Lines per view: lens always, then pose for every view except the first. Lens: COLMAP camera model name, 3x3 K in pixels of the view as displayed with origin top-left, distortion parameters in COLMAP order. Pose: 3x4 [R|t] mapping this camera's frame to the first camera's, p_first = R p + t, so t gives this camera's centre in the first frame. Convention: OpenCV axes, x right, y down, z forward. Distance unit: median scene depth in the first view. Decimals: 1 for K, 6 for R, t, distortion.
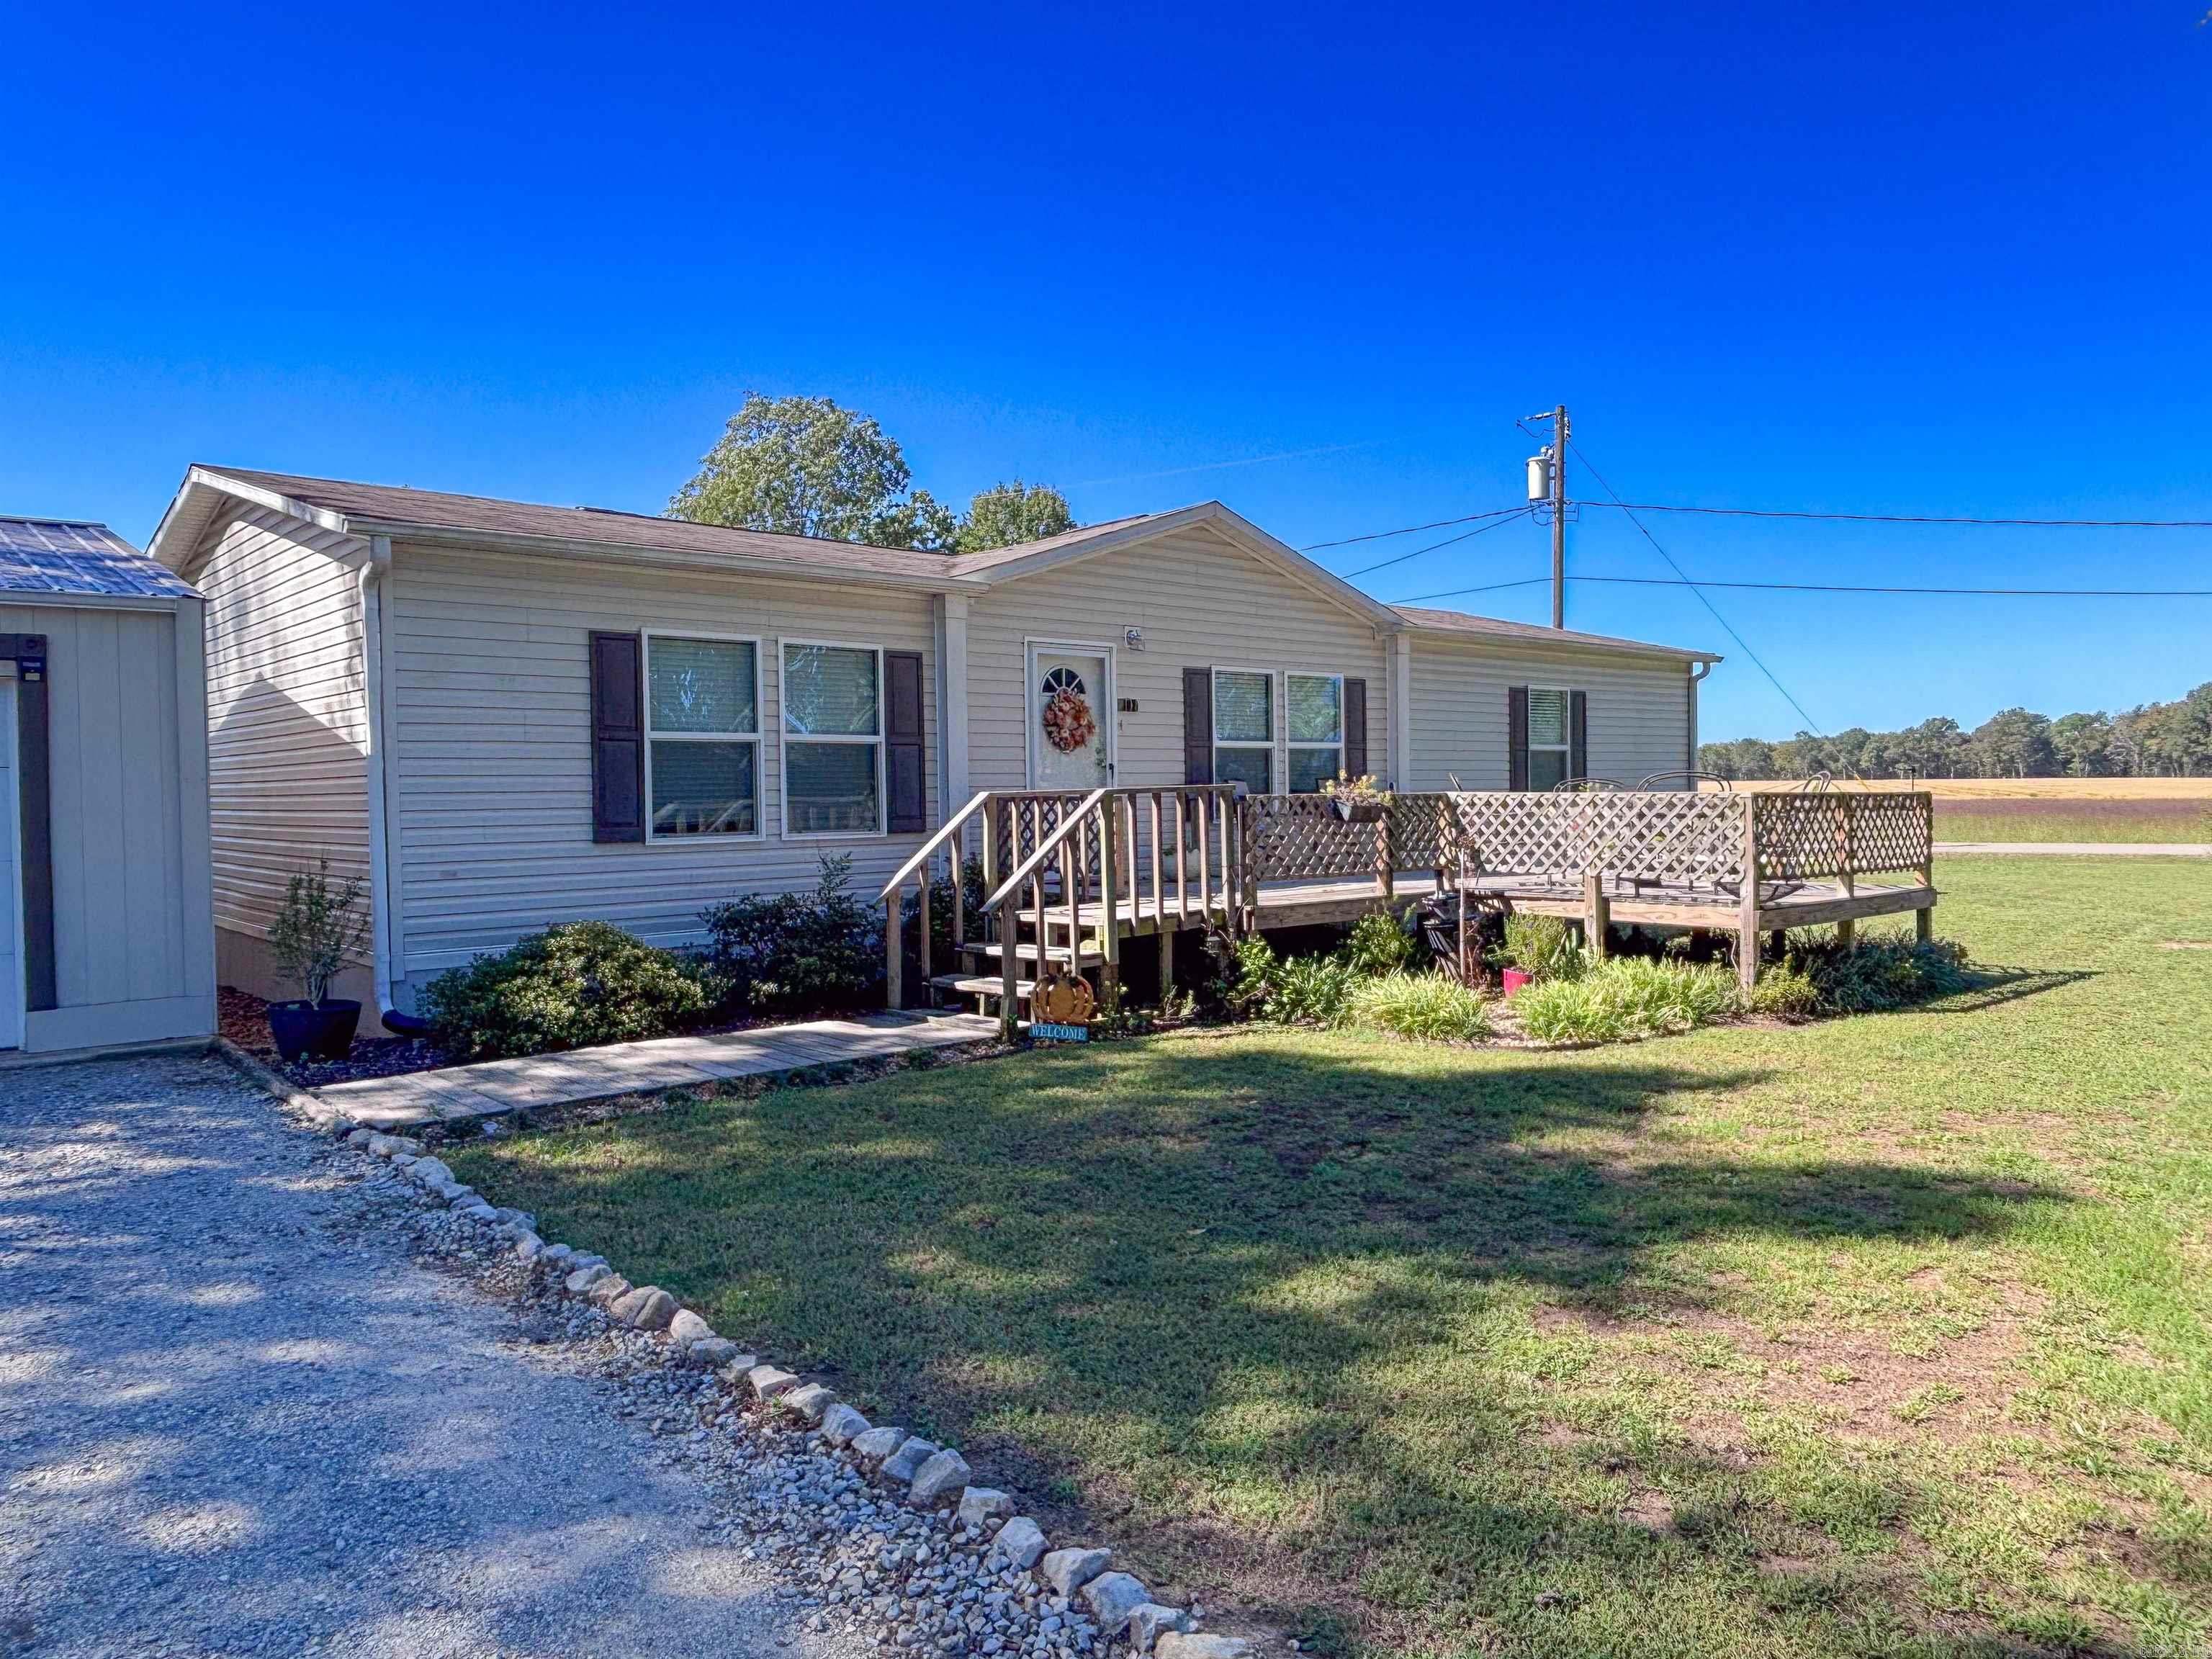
lens RADIAL K [[1464.1, 0, 1106.0], [0, 1464.1, 829.5], [0, 0, 1]] dist [-0.000115, -0.000434]
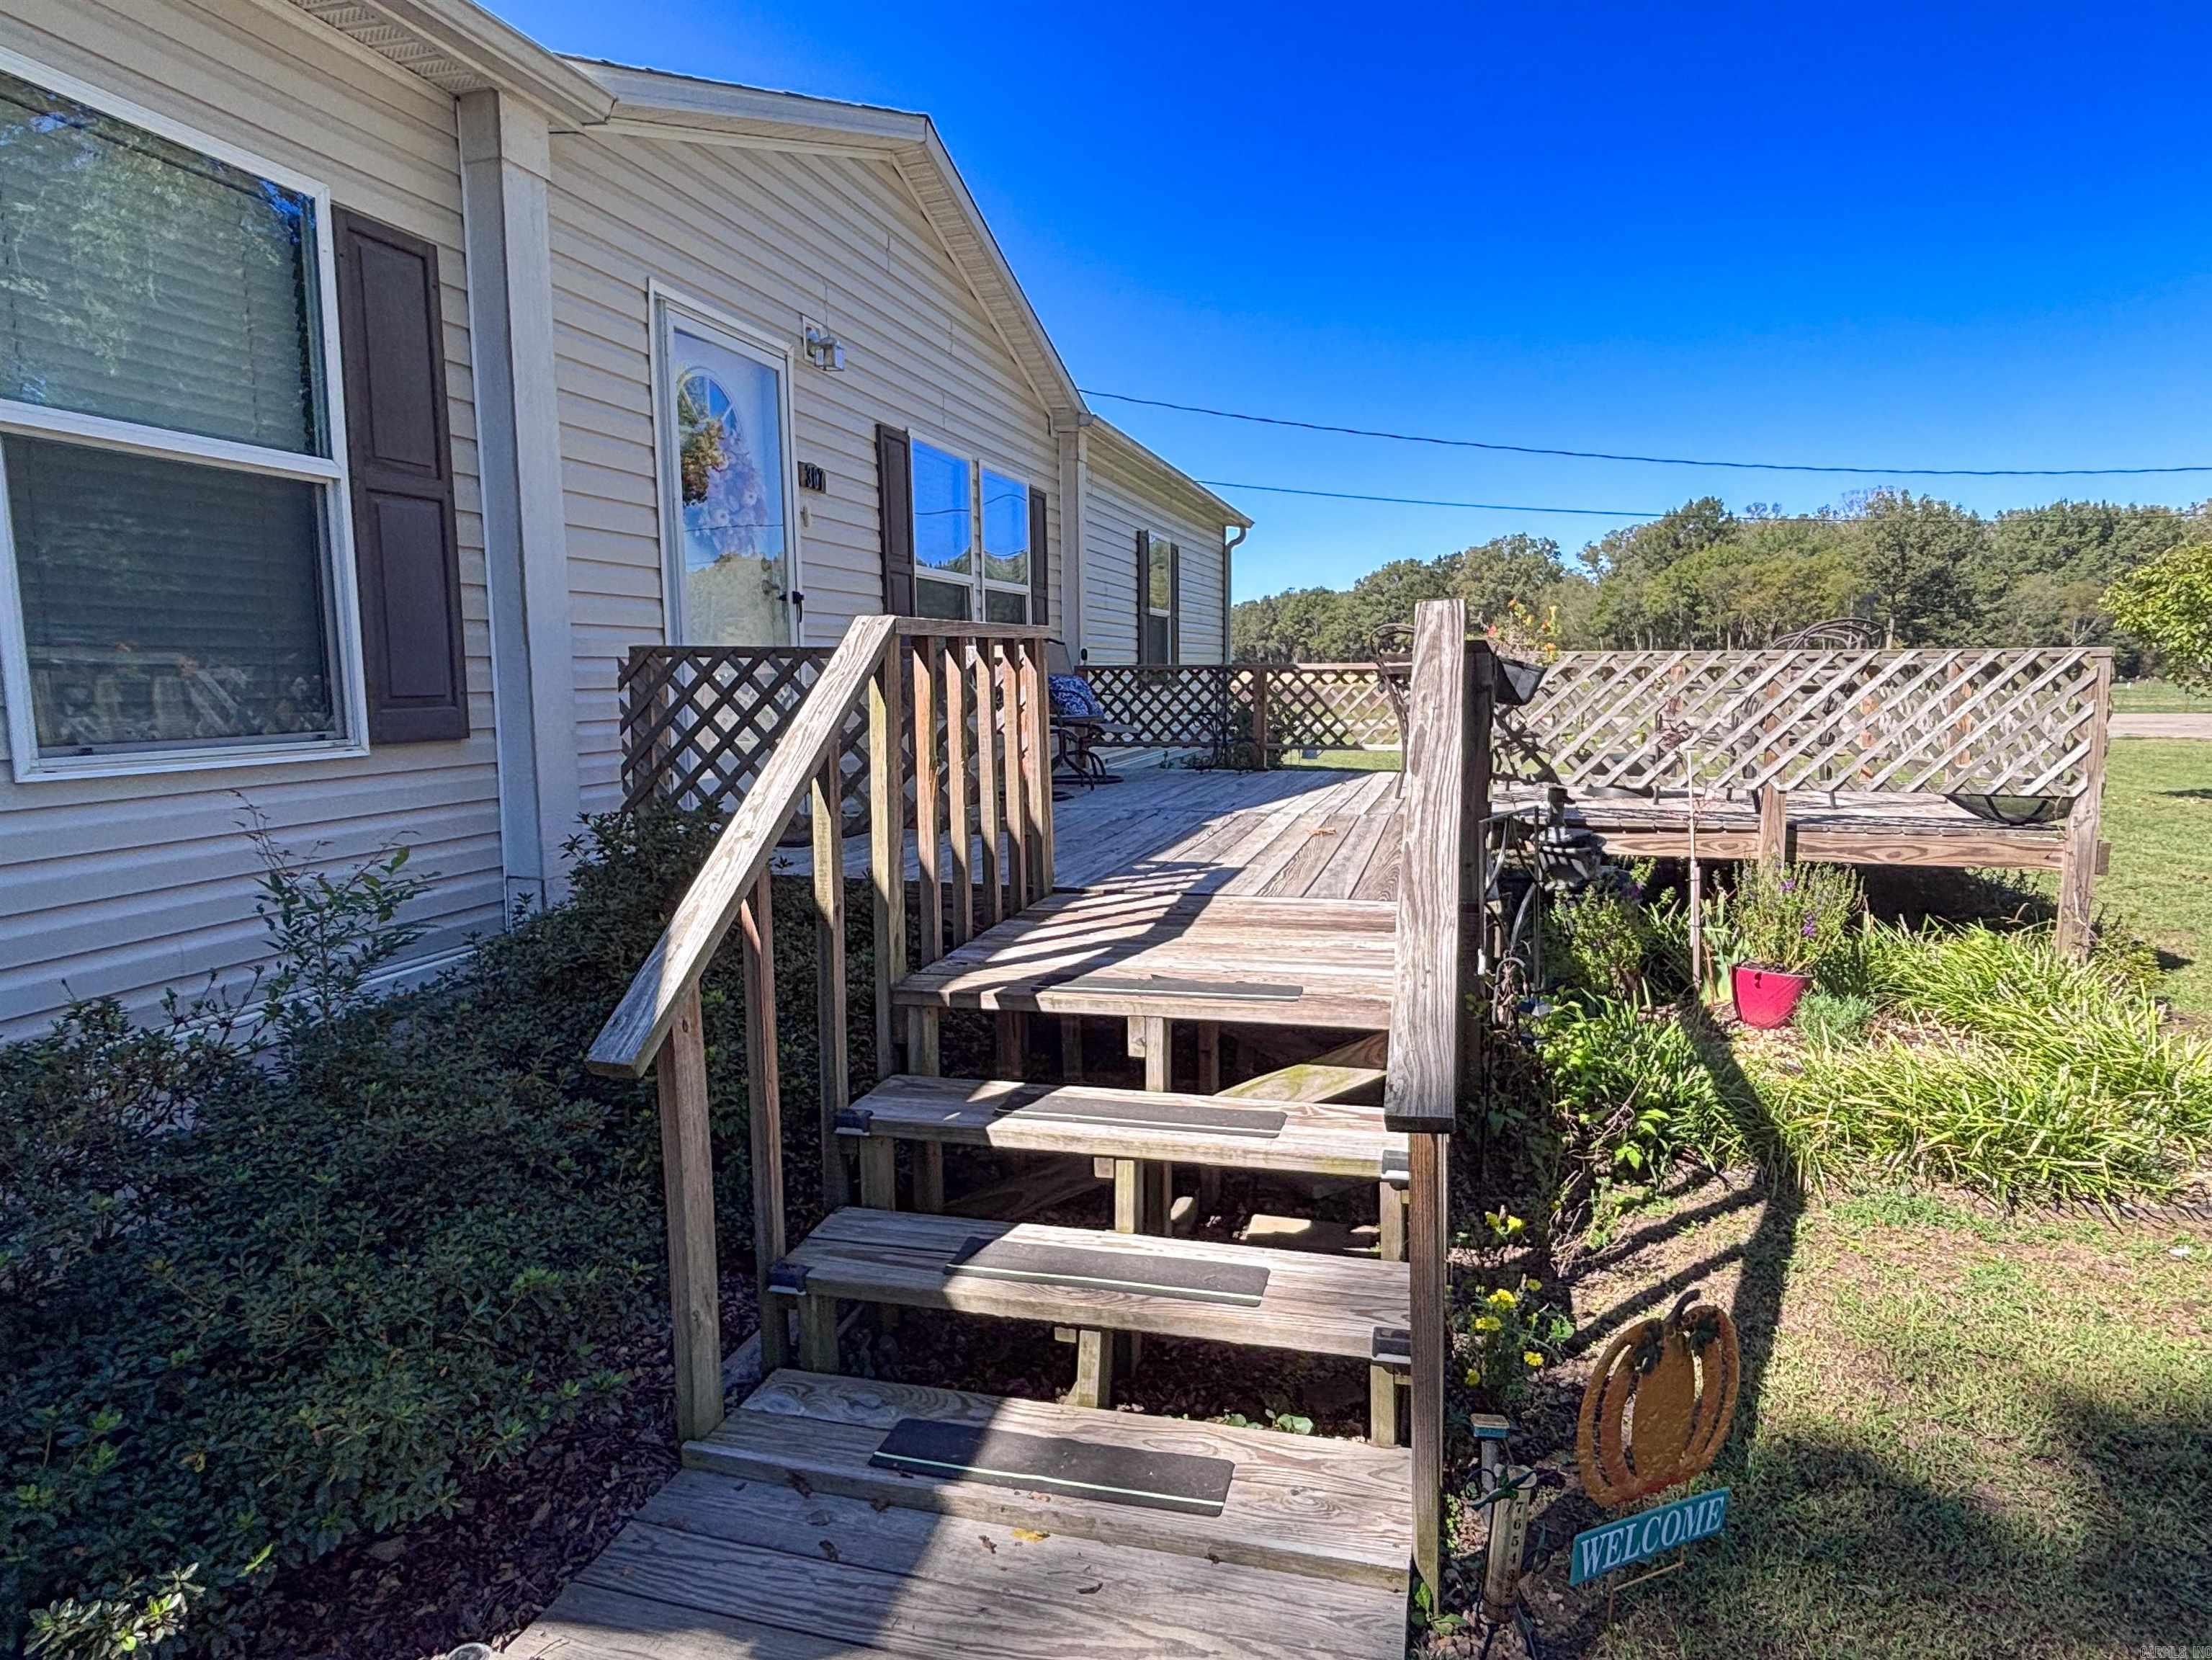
lens RADIAL K [[1310.1, 0, 1106.0], [0, 1310.1, 830.0], [0, 0, 1]] dist [-0.034374, -0.000386]
pose [[0.852901, -0.063233, 0.518229, -0.151377], [0.021216, 0.996016, 0.086615, -0.000545], [-0.521642, -0.062879, 0.850844, 0.603304]]
